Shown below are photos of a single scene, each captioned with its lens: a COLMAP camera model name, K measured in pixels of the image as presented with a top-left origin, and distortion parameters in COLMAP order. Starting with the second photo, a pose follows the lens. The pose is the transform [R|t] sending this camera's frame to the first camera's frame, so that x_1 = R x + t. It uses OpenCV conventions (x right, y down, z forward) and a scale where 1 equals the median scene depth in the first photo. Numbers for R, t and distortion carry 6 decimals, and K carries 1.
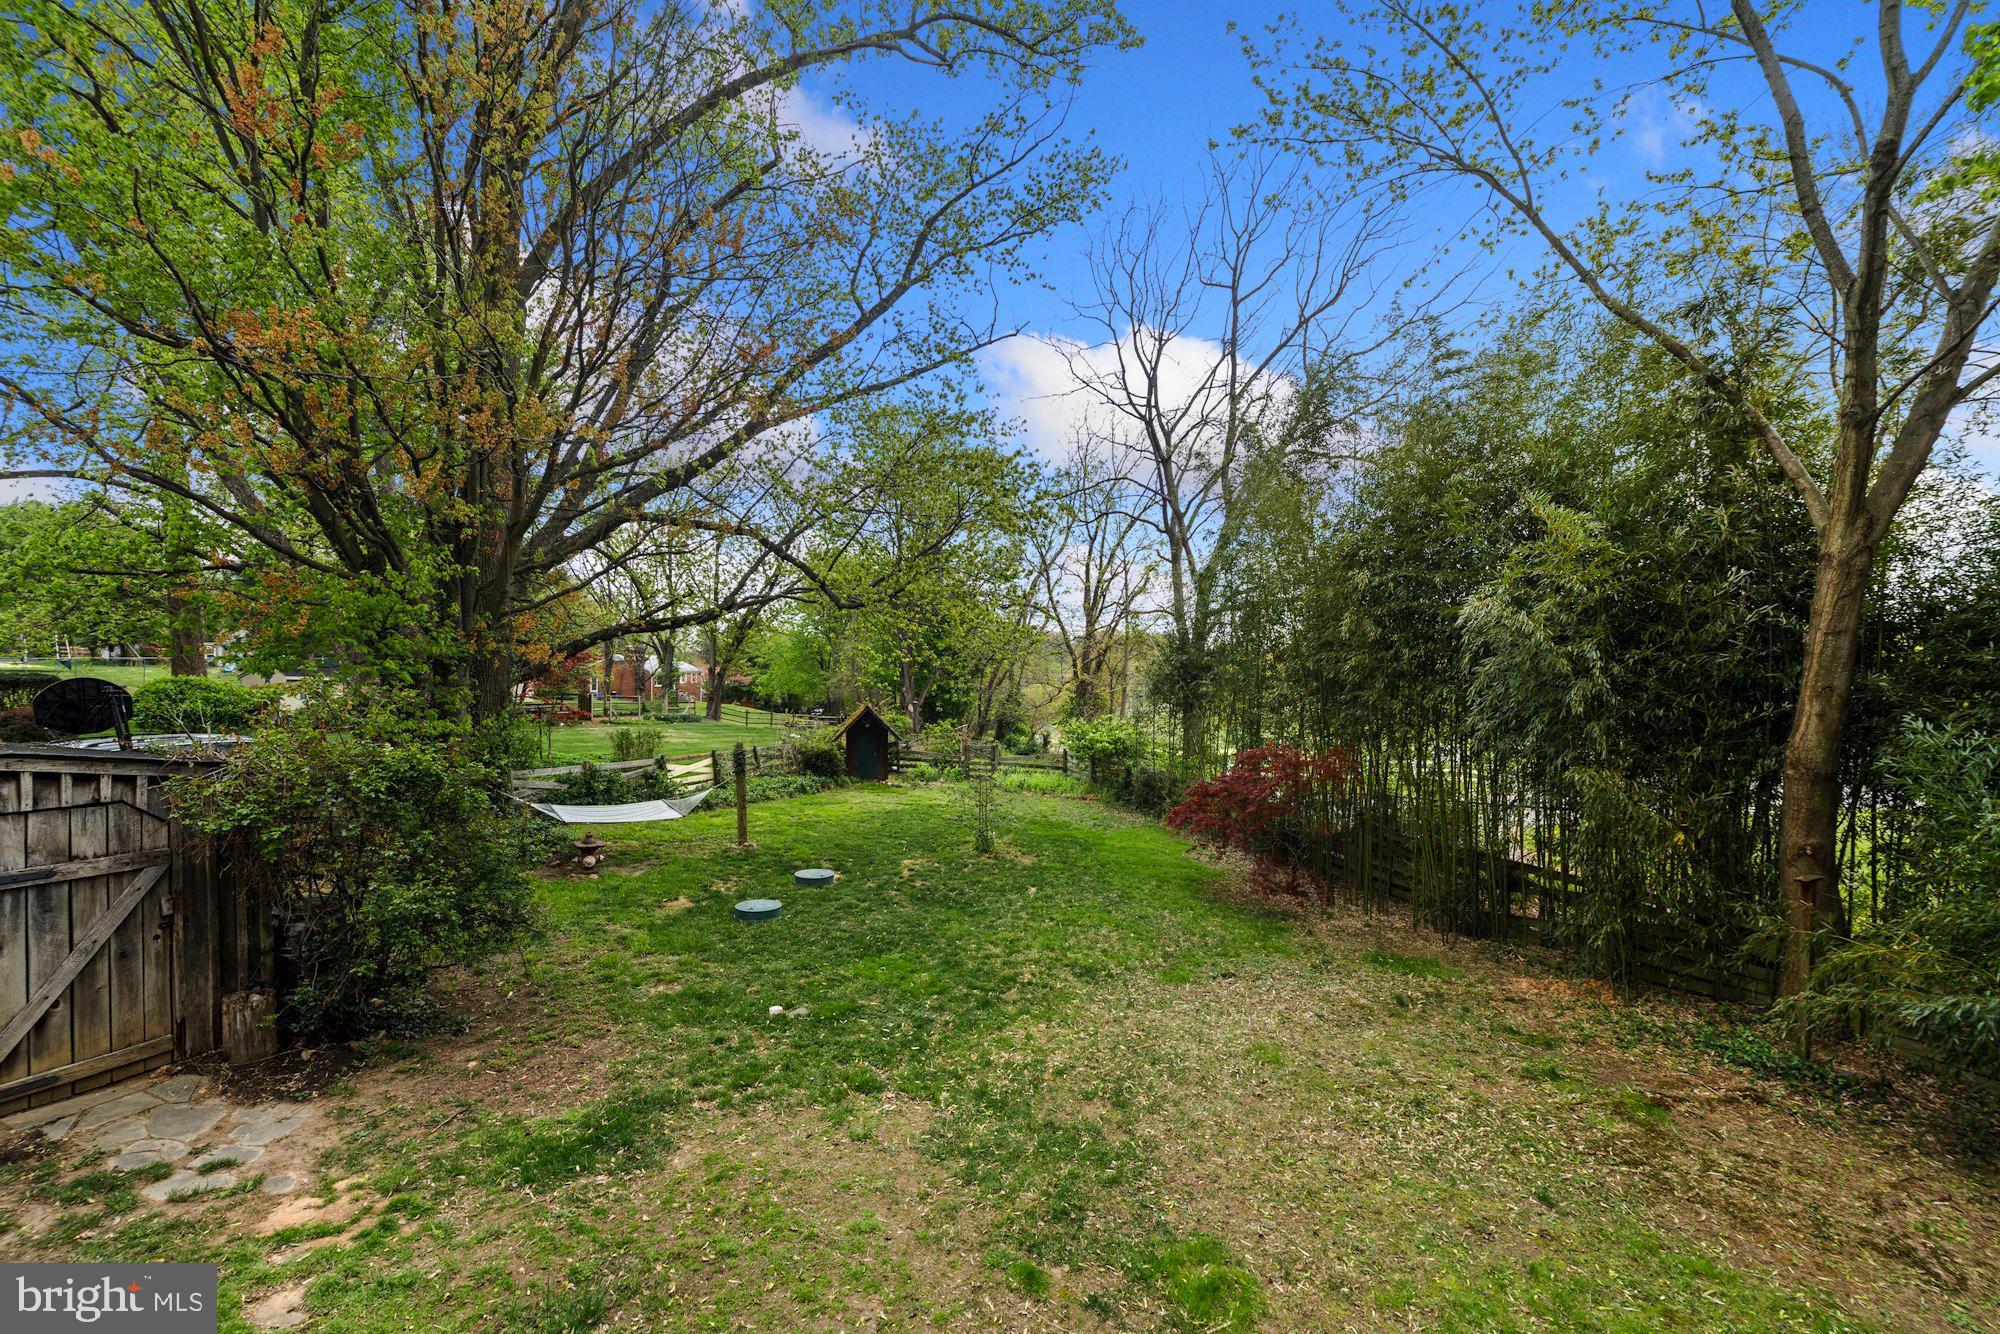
lens RADIAL K [[847.2, 0, 996.5], [0, 847.2, 680.9], [0, 0, 1]] dist [0.000236, 0.000196]
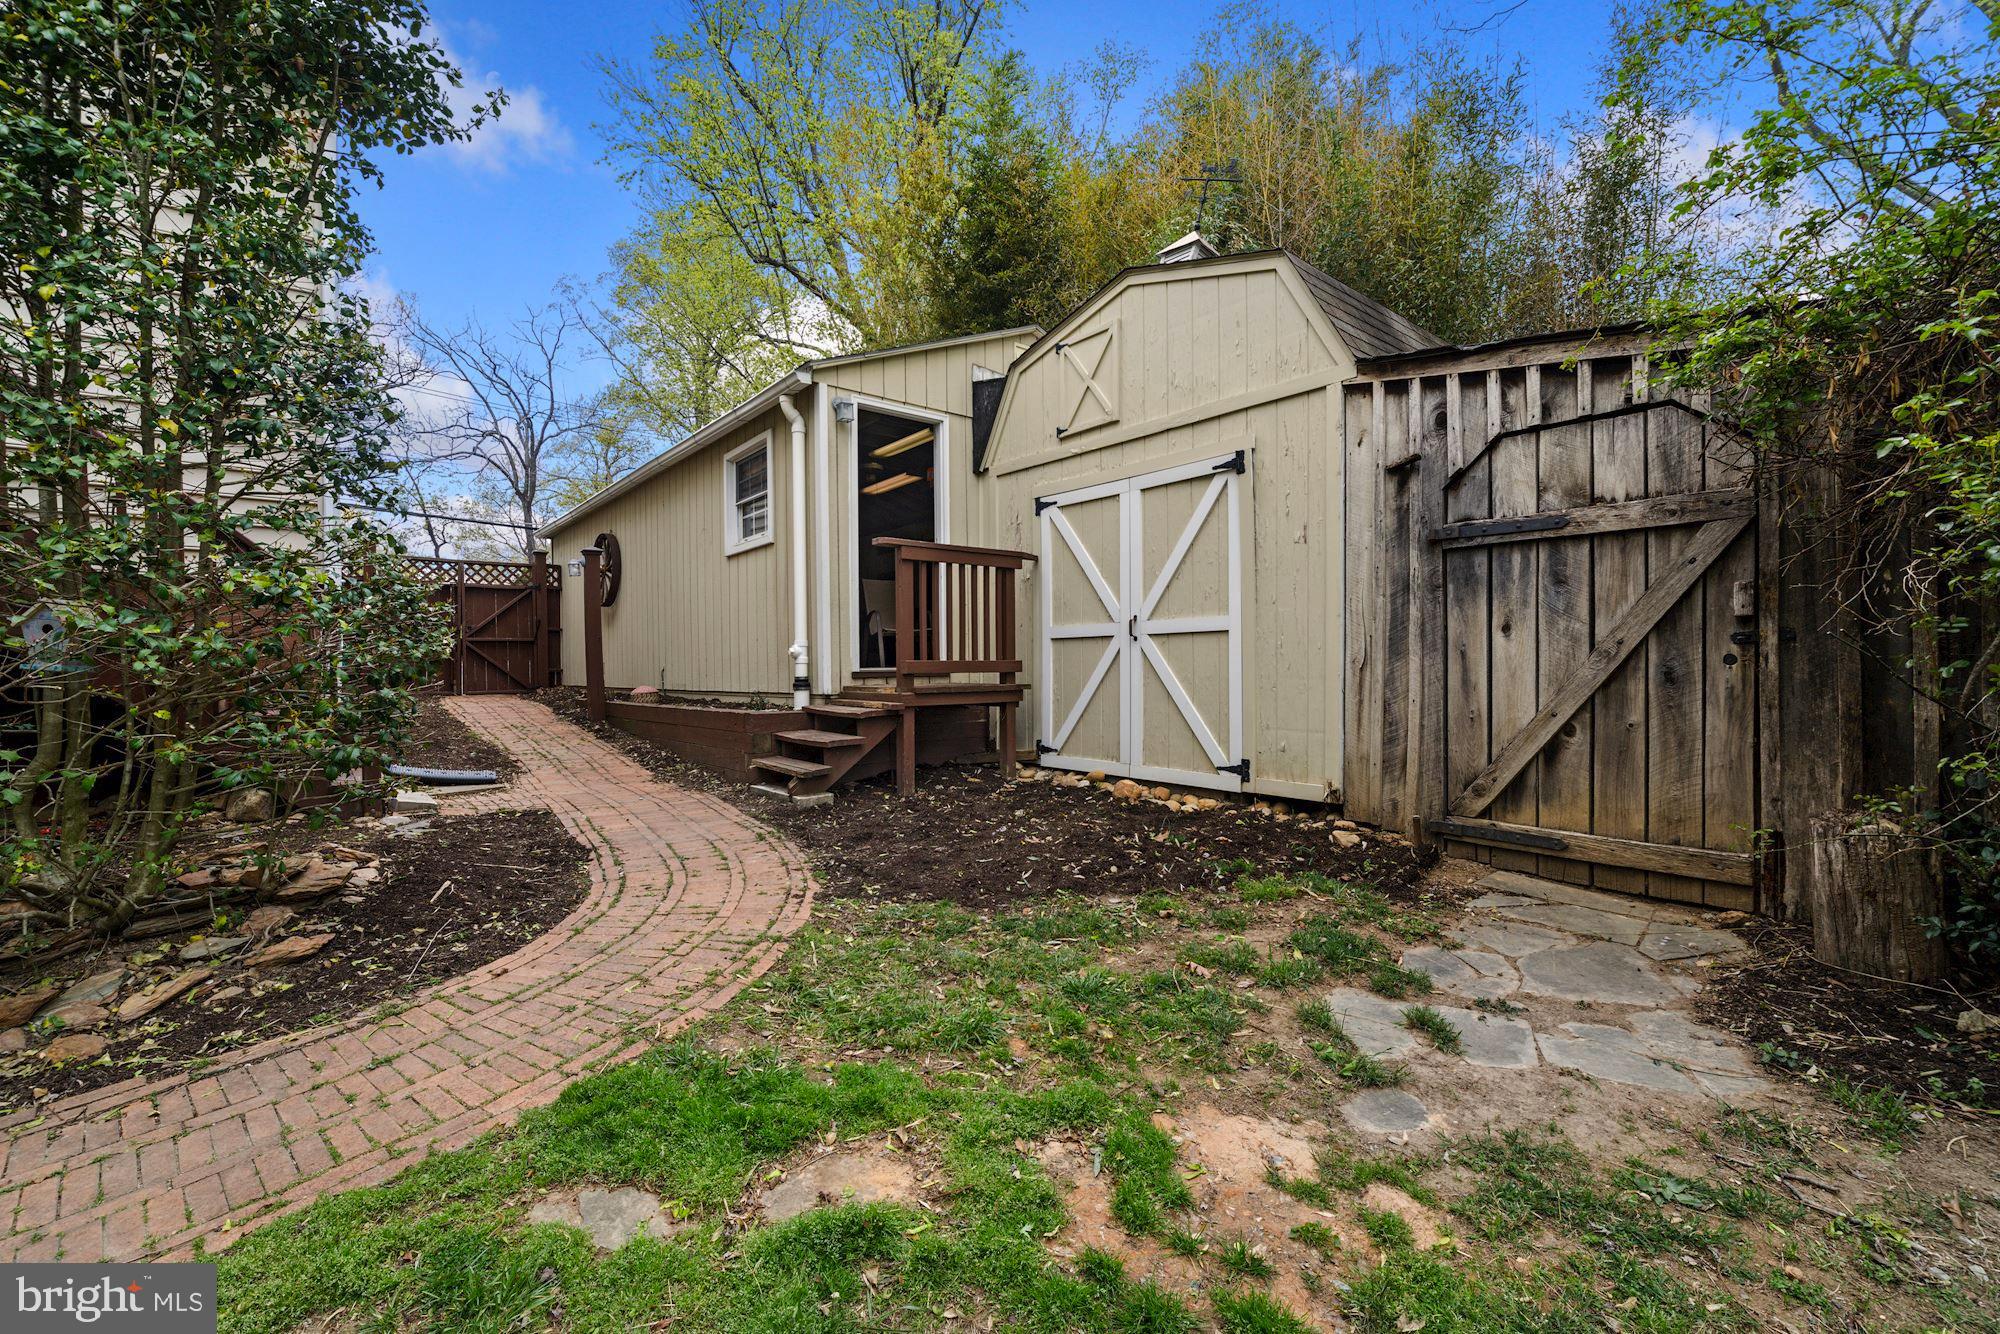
lens RADIAL K [[847.2, 0, 992.5], [0, 847.2, 673.1], [0, 0, 1]] dist [0.000236, 0.000196]
pose [[-0.453884, 0.007273, -0.891031, -0.344105], [-0.008501, 0.999886, 0.012492, 0.331126], [0.891020, 0.013244, -0.453770, 0.893361]]
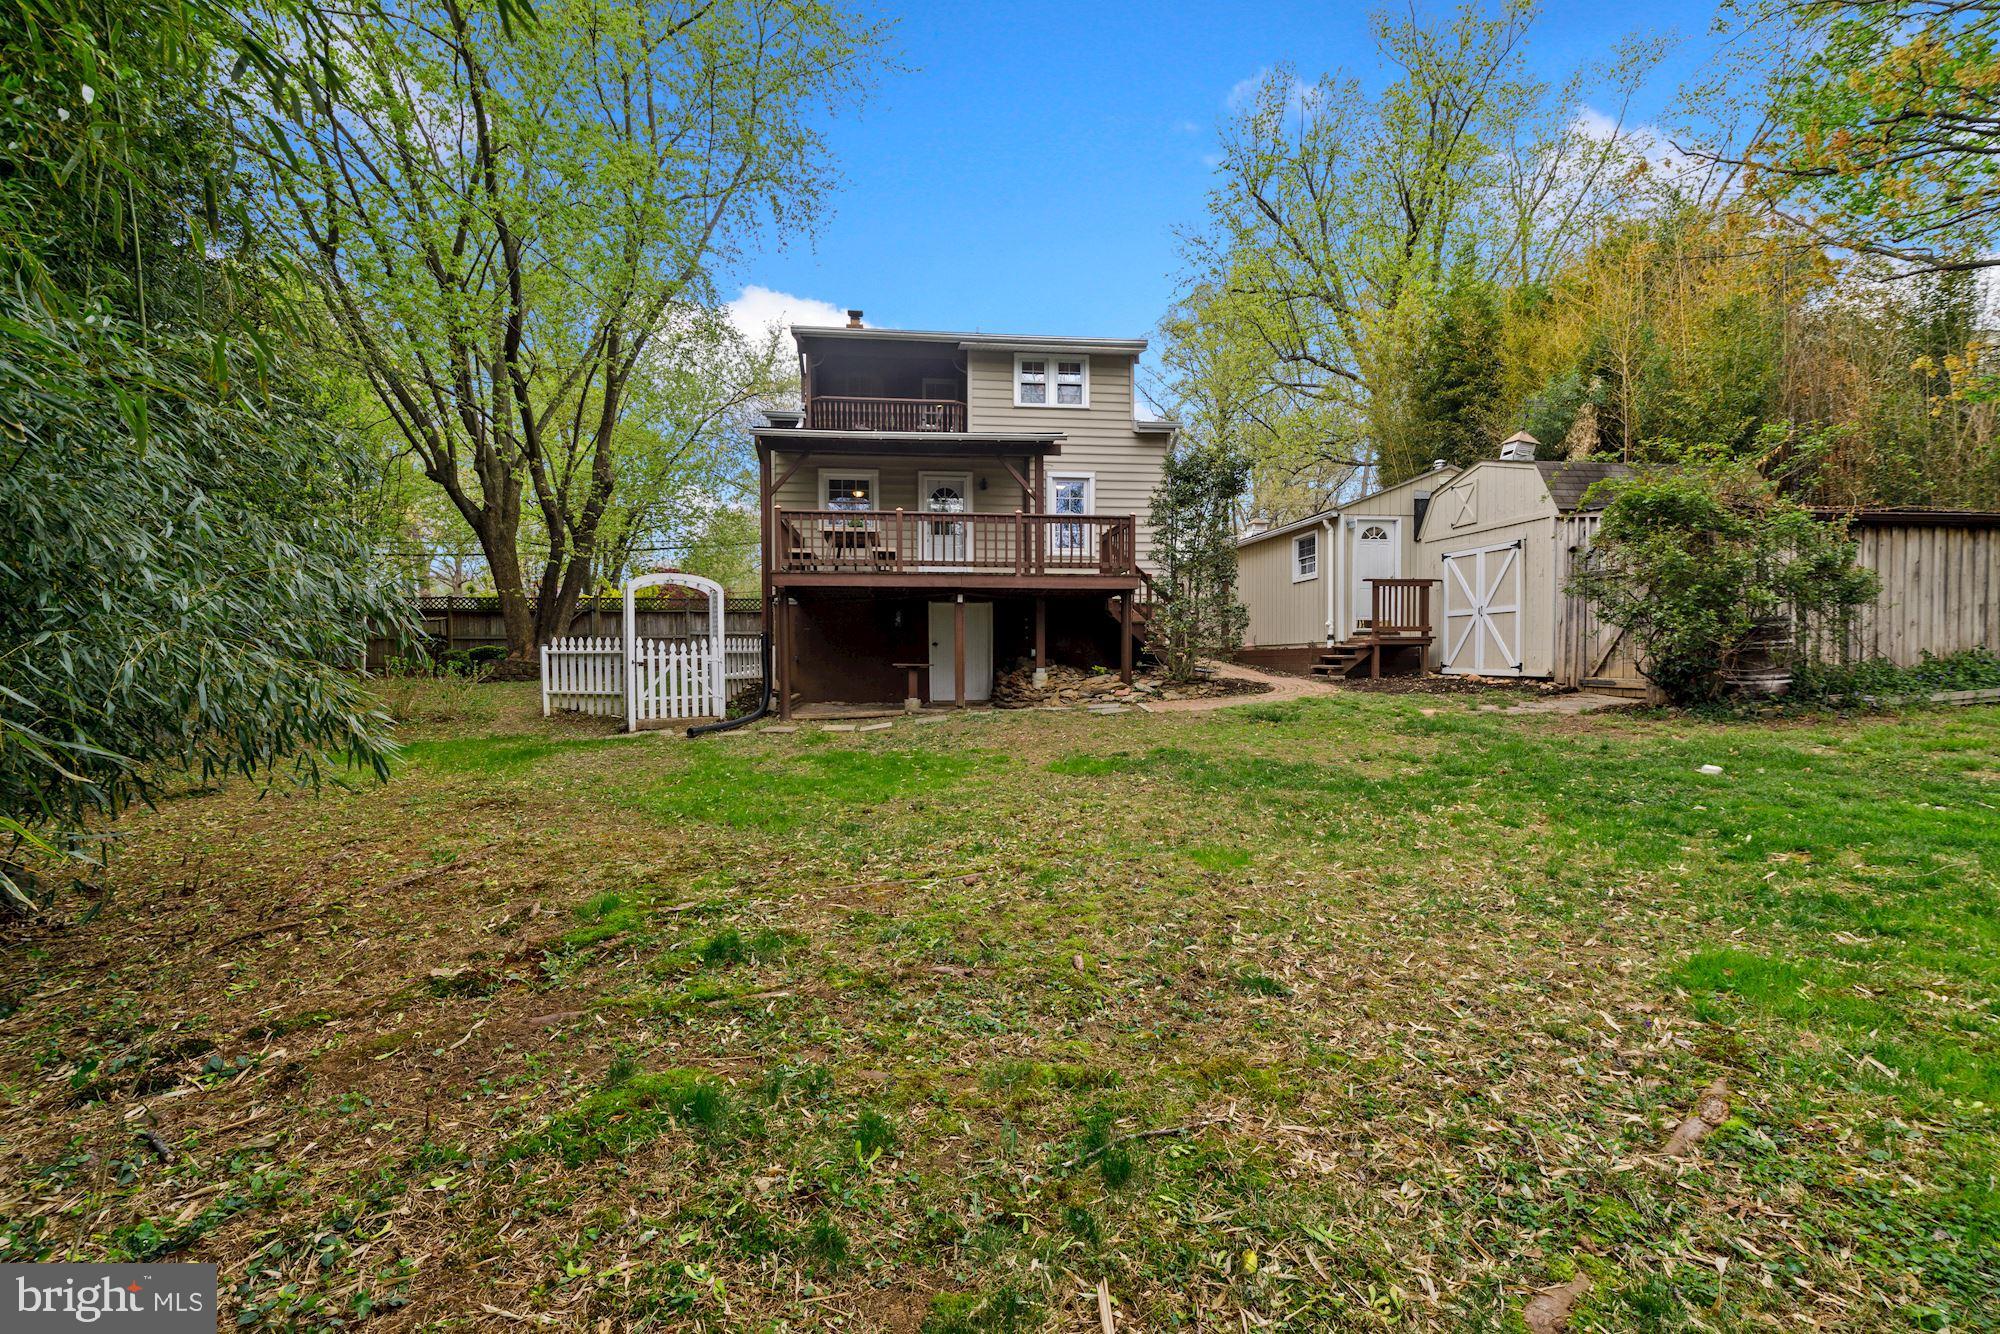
lens RADIAL K [[847.2, 0, 996.3], [0, 847.2, 669.4], [0, 0, 1]] dist [0.000236, 0.000196]
pose [[-0.858184, 0.005573, -0.513312, 0.947068], [-0.009453, 0.999600, 0.026655, 0.395613], [0.513255, 0.027727, -0.857788, 1.840152]]
